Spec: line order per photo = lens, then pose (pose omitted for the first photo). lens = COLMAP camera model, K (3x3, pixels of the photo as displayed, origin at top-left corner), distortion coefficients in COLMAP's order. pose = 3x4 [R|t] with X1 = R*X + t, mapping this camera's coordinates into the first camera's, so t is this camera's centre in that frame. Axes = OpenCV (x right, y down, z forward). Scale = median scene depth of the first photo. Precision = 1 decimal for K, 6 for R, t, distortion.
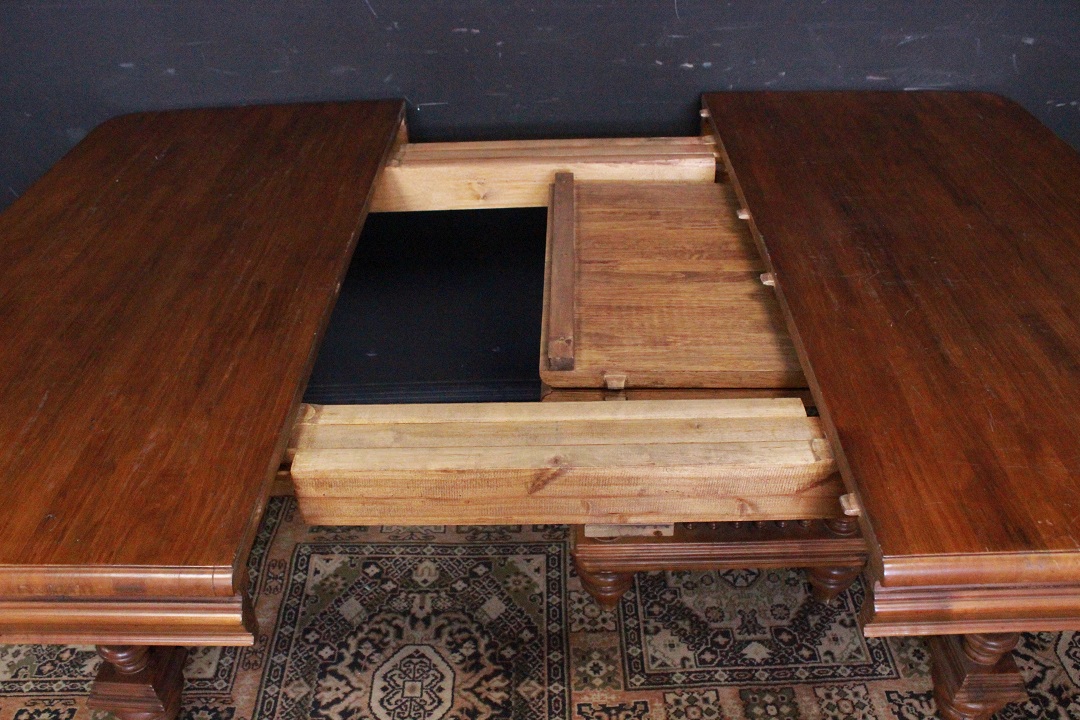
lens RADIAL K [[895.9, 0, 540.0], [0, 895.9, 360.0], [0, 0, 1]] dist [-0.145236, 0.117430]
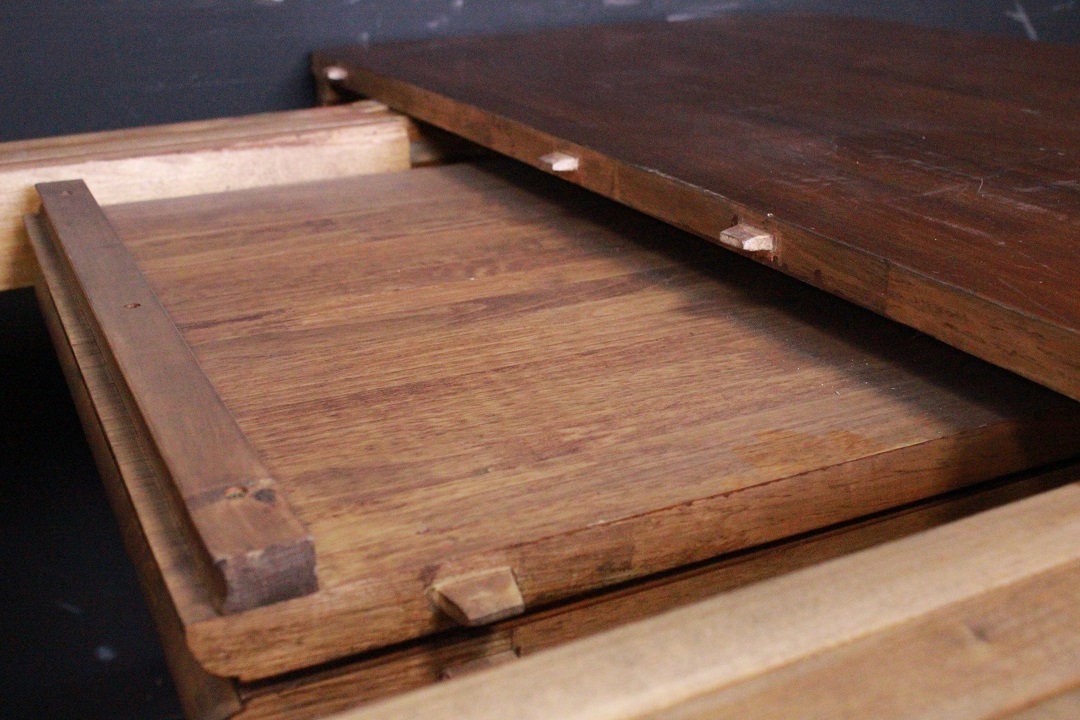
lens RADIAL K [[1254.0, 0, 540.0], [0, 1254.0, 360.0], [0, 0, 1]] dist [-0.079761, 0.005859]
pose [[0.883506, -0.155973, 0.441689, -0.047733], [0.262570, 0.945772, -0.191238, 0.029962], [-0.387909, 0.284934, 0.876549, 0.575143]]
